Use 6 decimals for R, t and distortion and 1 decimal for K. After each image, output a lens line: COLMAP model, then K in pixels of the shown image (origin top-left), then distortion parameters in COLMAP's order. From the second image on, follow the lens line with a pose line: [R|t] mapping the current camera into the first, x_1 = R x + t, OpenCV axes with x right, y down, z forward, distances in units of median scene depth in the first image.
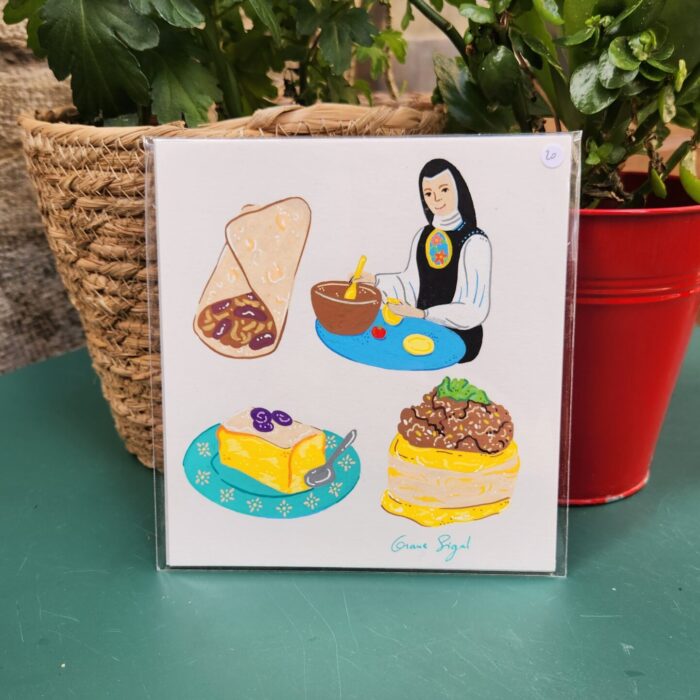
lens RADIAL K [[786.3, 0, 358.2], [0, 786.3, 404.5], [0, 0, 1]] dist [0.017779, -0.030923]
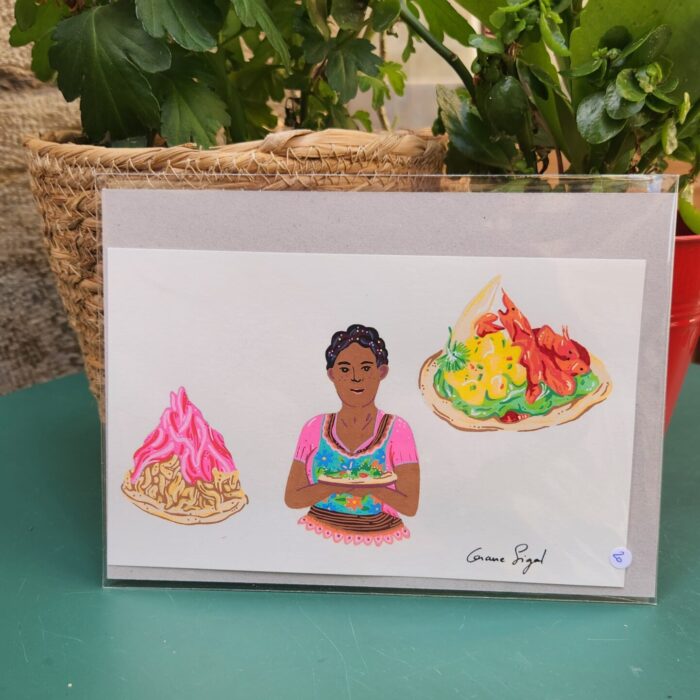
lens RADIAL K [[785.5, 0, 344.2], [0, 785.5, 424.3], [0, 0, 1]] dist [0.012839, -0.017900]
pose [[0.999695, 0.011522, 0.021835, -0.044653], [-0.011013, 0.999667, -0.023317, 0.018718], [-0.022097, 0.023070, 0.999490, -0.000173]]
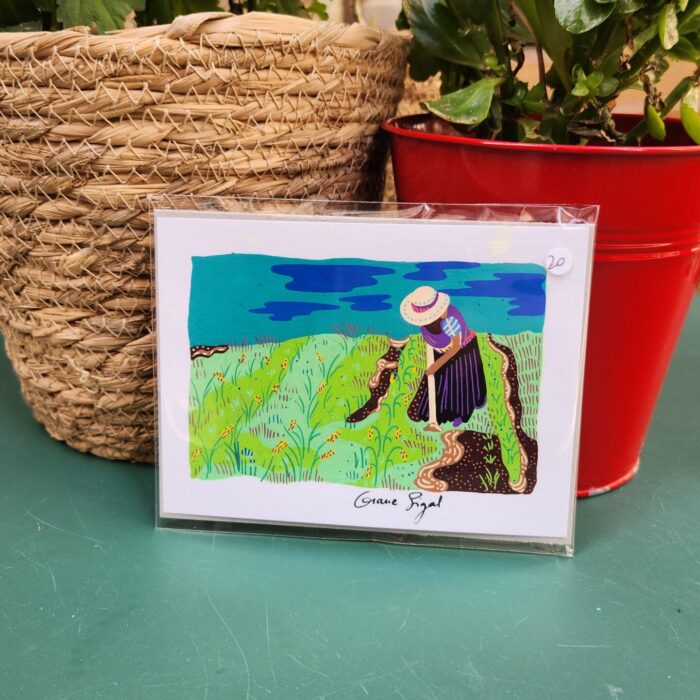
lens RADIAL K [[797.9, 0, 348.2], [0, 797.9, 337.5], [0, 0, 1]] dist [0.026517, -0.045384]
pose [[0.999565, 0.025095, 0.015463, 0.041641], [-0.024553, 0.999110, -0.034296, -0.010415], [-0.016310, 0.033901, 0.999292, 0.150930]]
